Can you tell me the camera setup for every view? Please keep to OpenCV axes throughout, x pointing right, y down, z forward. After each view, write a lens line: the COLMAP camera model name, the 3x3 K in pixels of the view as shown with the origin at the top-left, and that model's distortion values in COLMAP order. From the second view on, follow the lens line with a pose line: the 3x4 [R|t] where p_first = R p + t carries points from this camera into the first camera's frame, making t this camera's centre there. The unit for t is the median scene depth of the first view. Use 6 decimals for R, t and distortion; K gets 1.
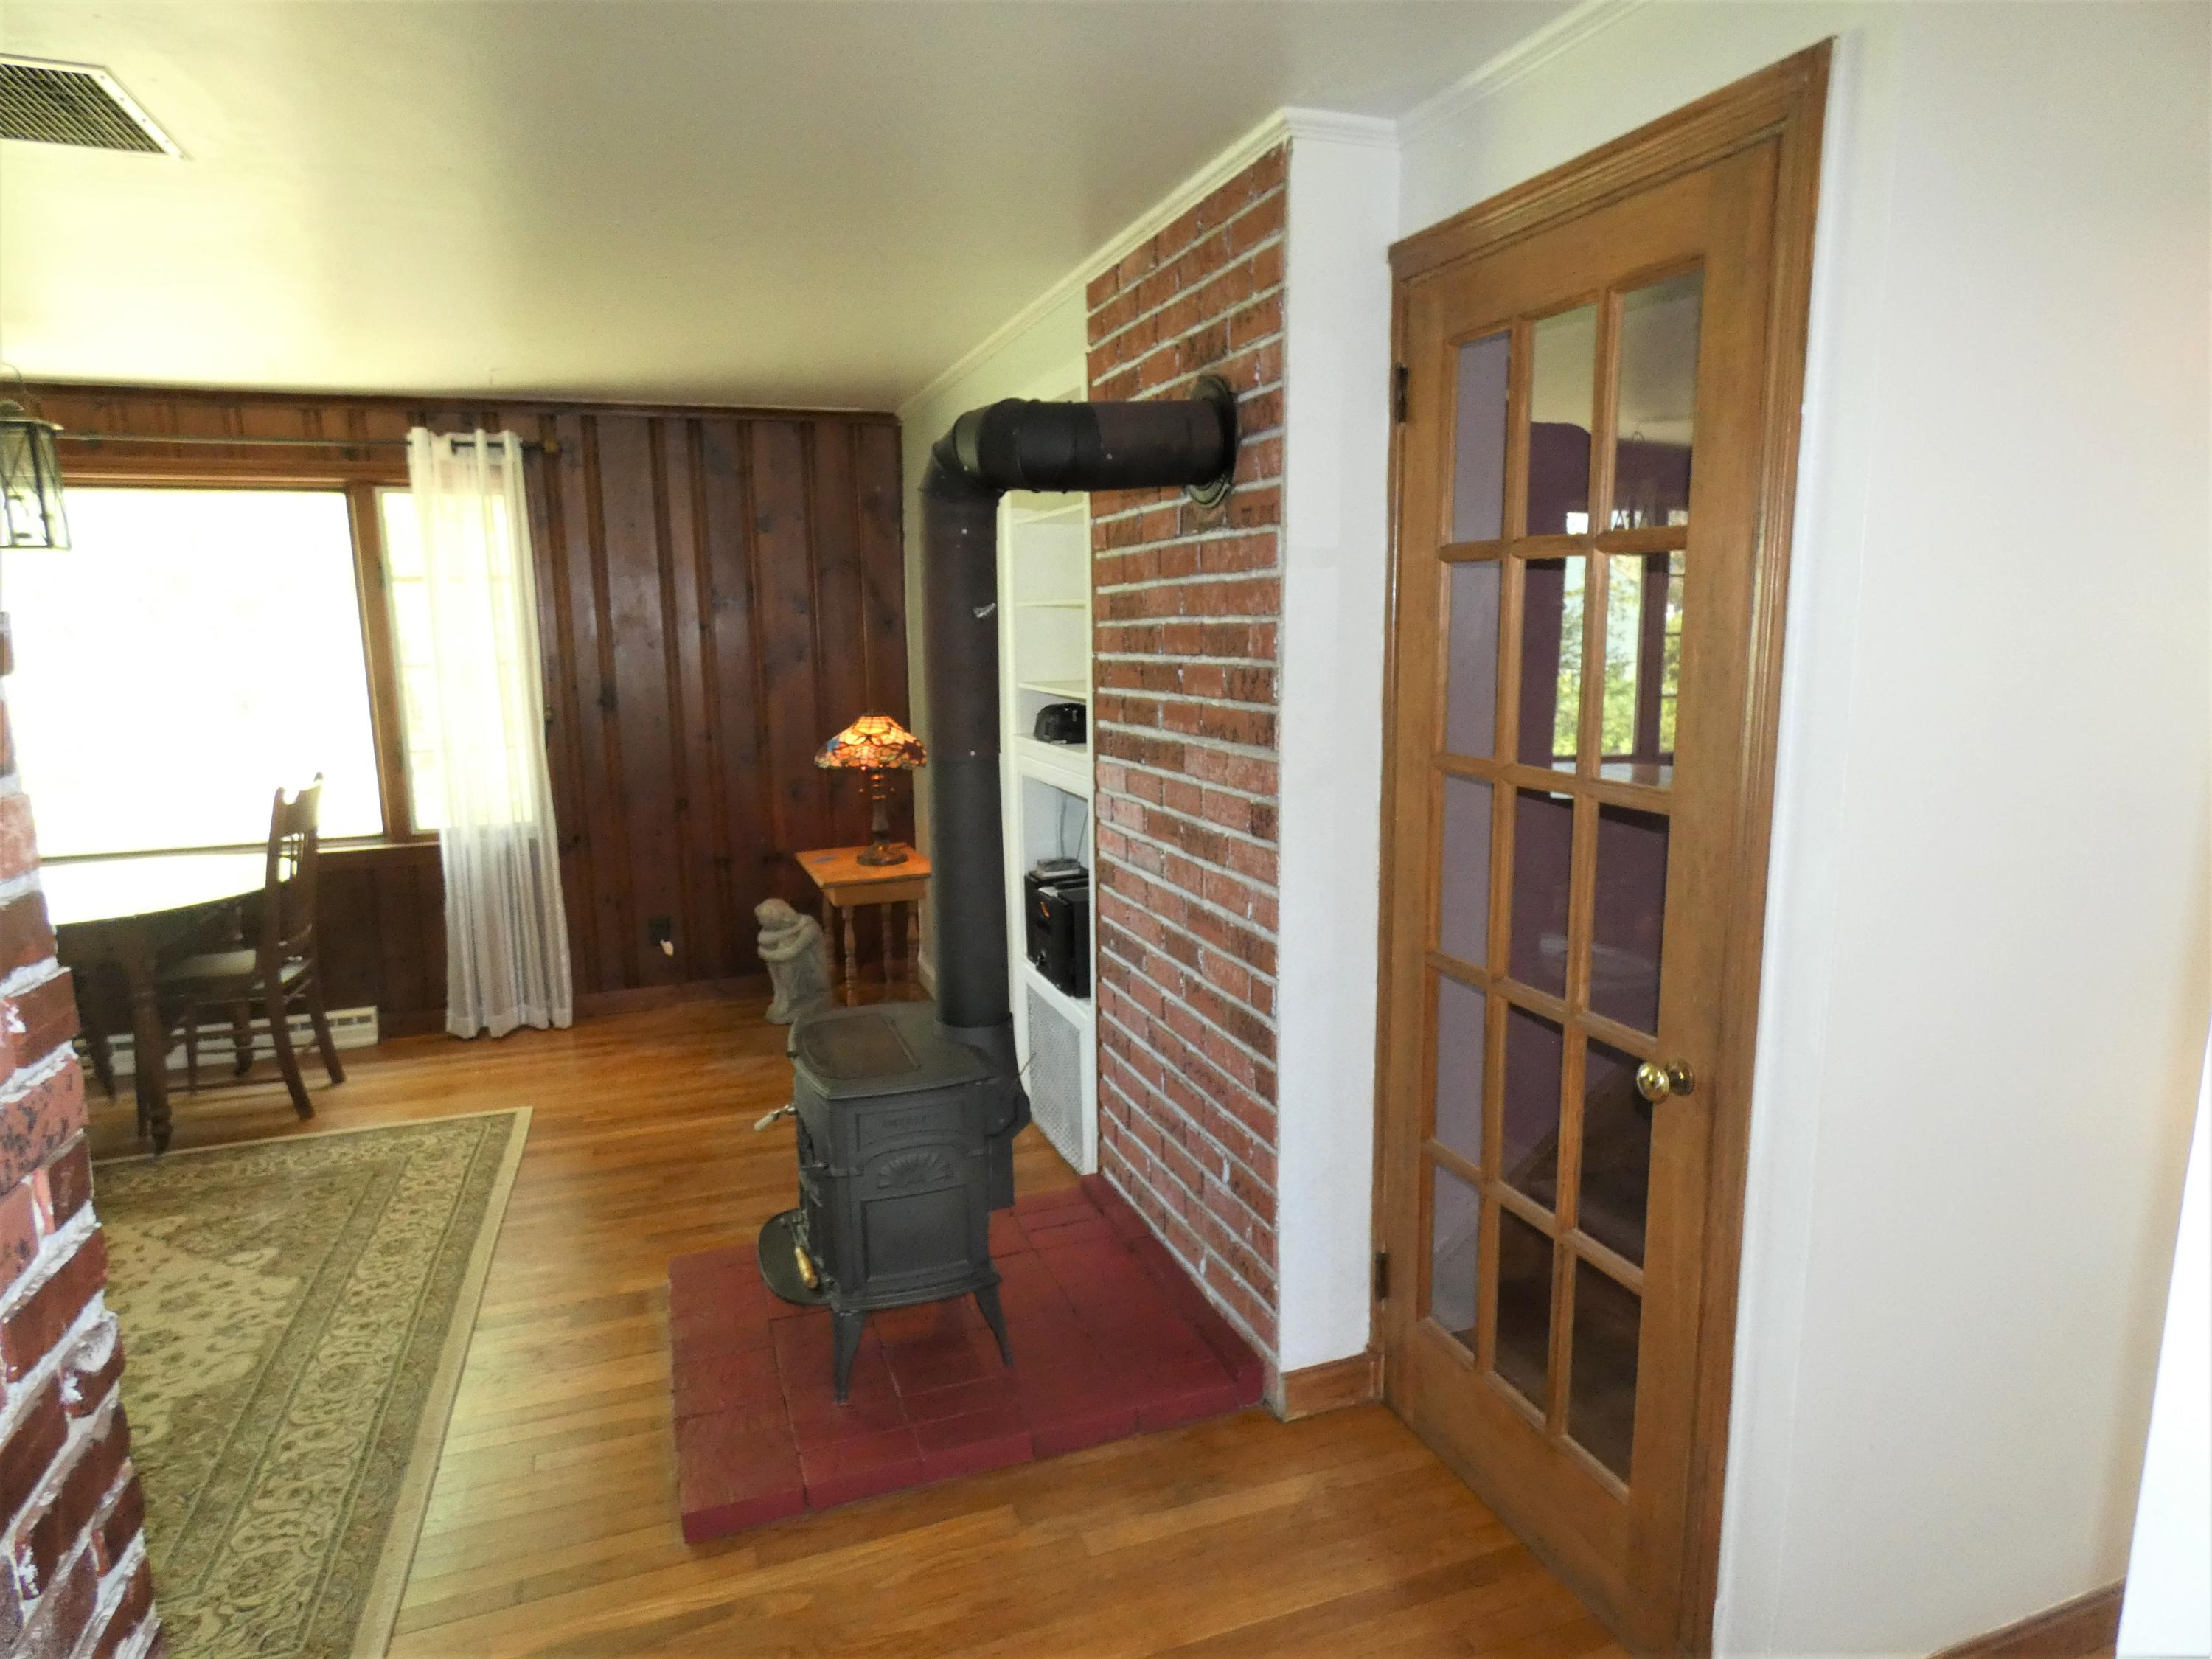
lens RADIAL K [[1315.0, 0, 1126.1], [0, 1315.0, 836.4], [0, 0, 1]] dist [0.002093, 0.000216]
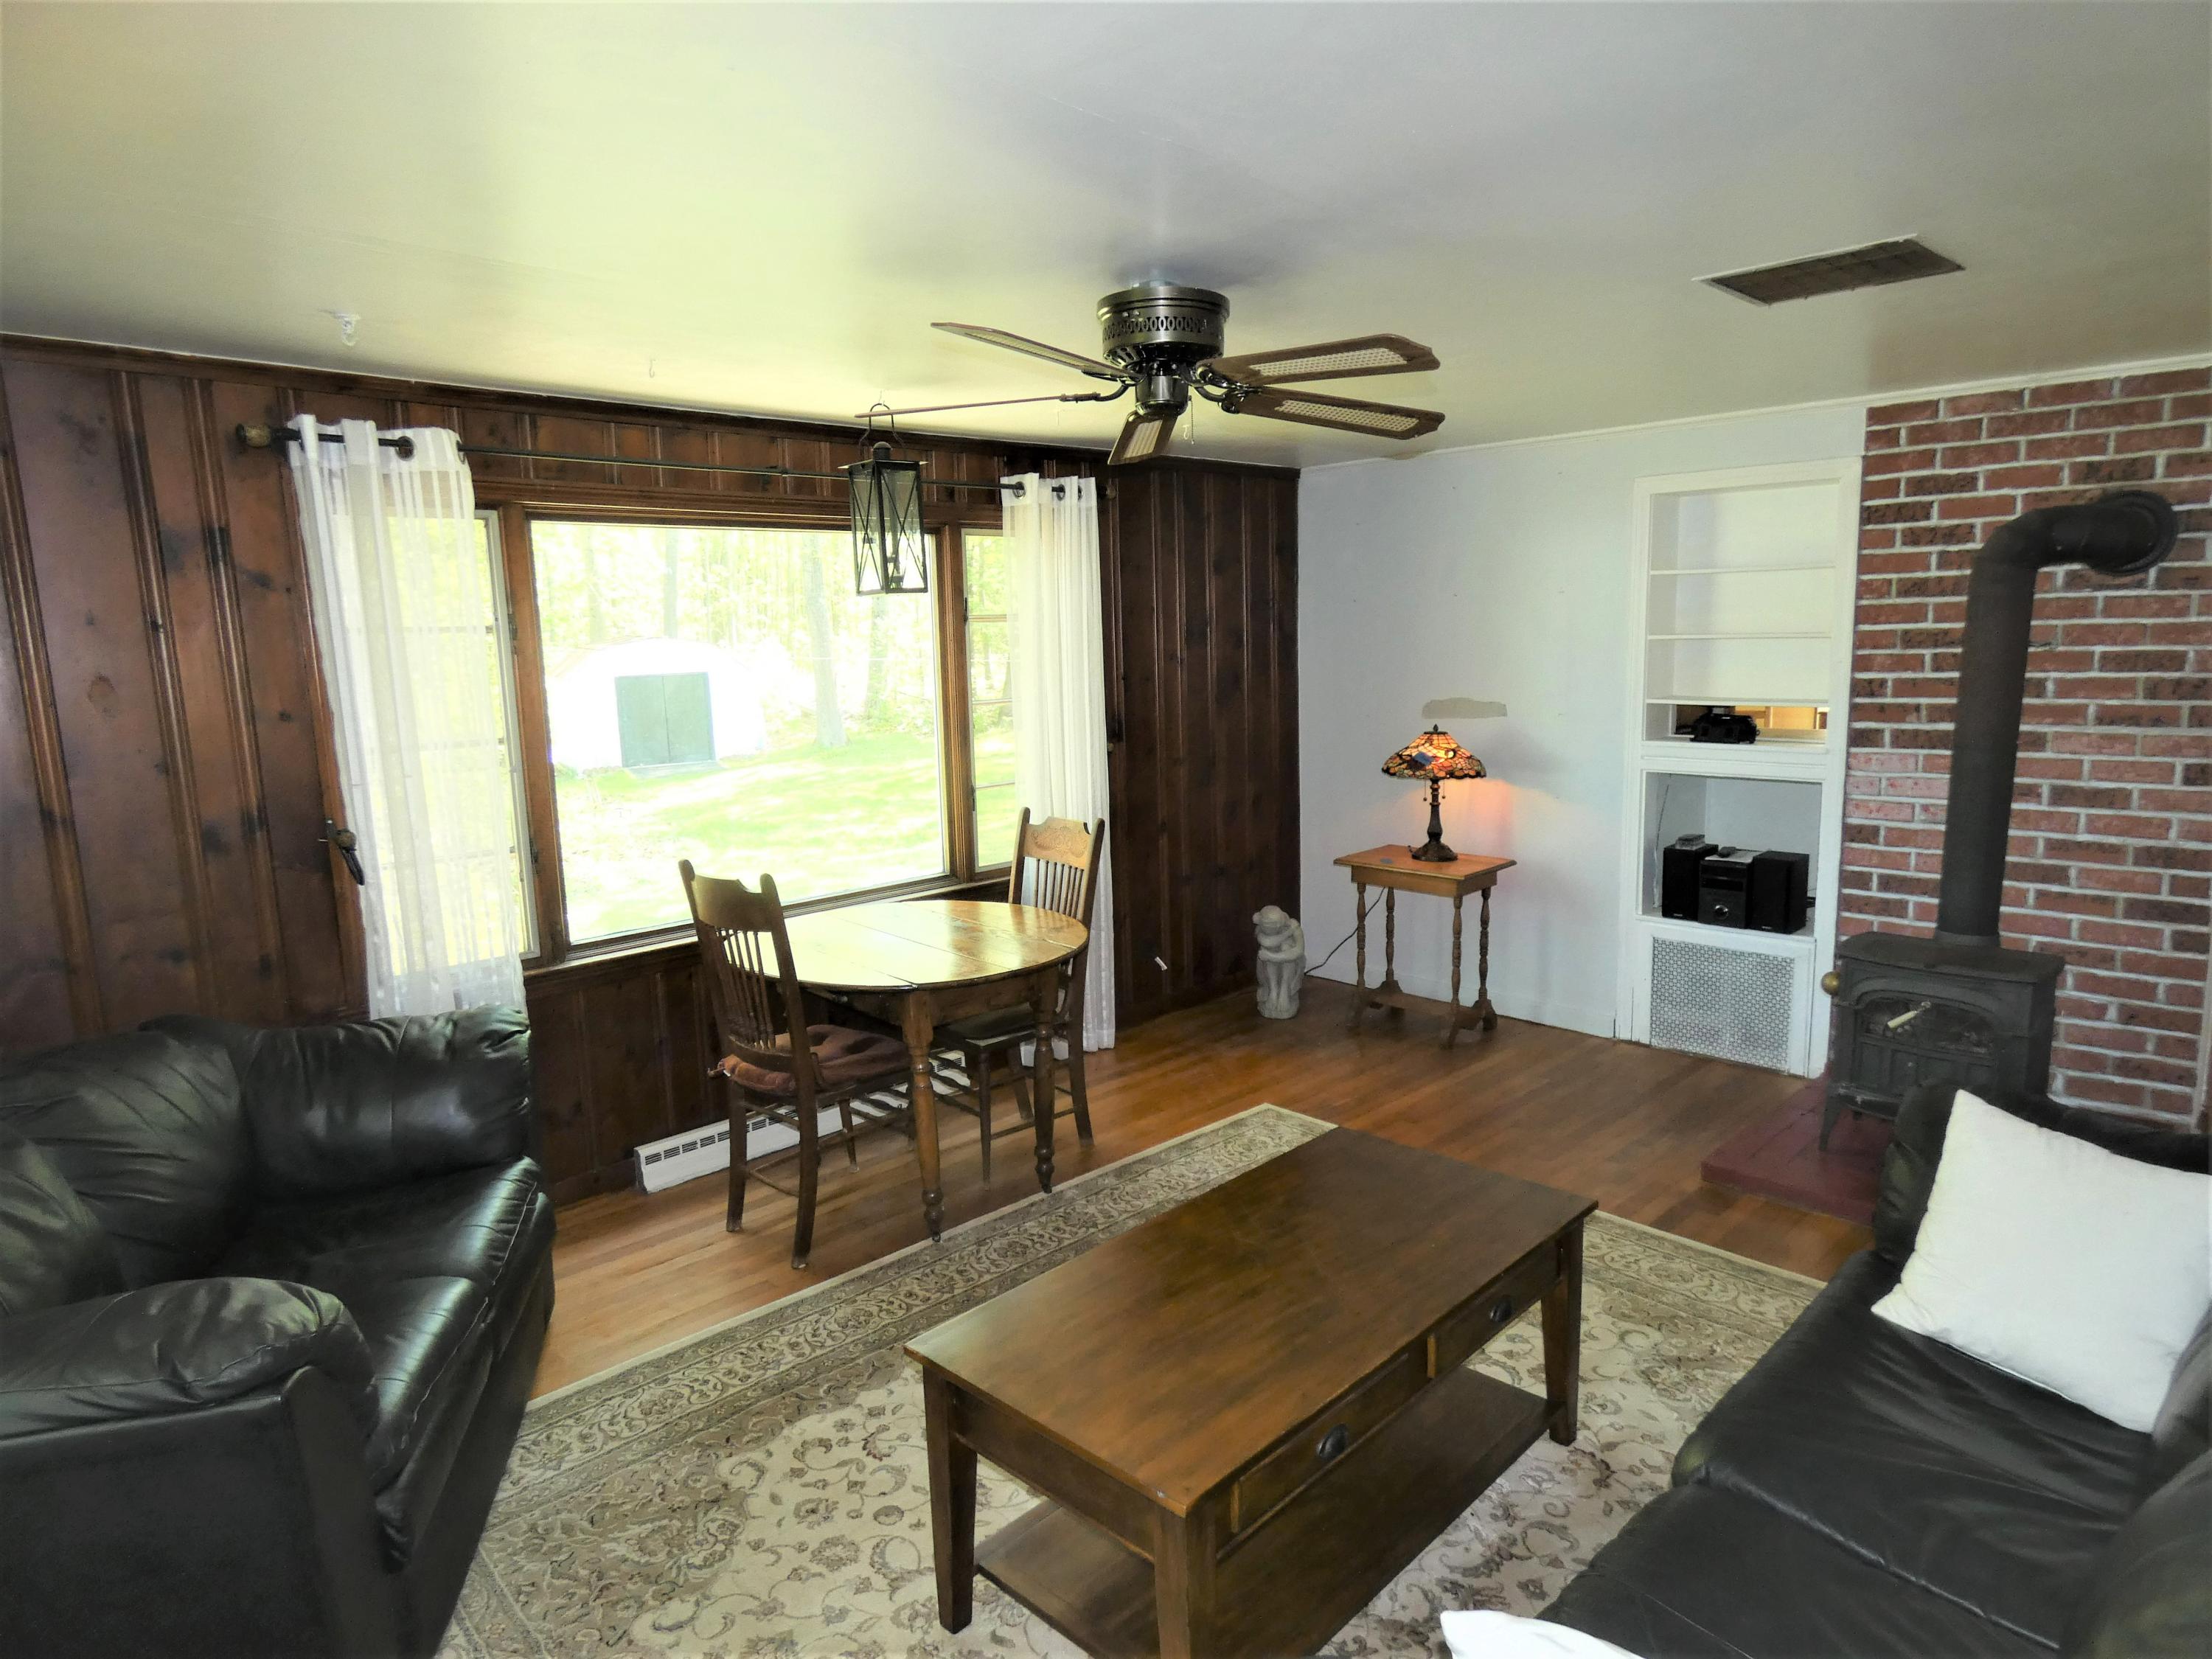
lens RADIAL K [[1315.0, 0, 1126.1], [0, 1315.0, 836.4], [0, 0, 1]] dist [0.002093, 0.000216]
pose [[0.914272, -0.073168, 0.398438, -0.876826], [0.079600, 0.996827, 0.000399, -0.021814], [-0.397203, 0.031351, 0.917195, 0.038476]]
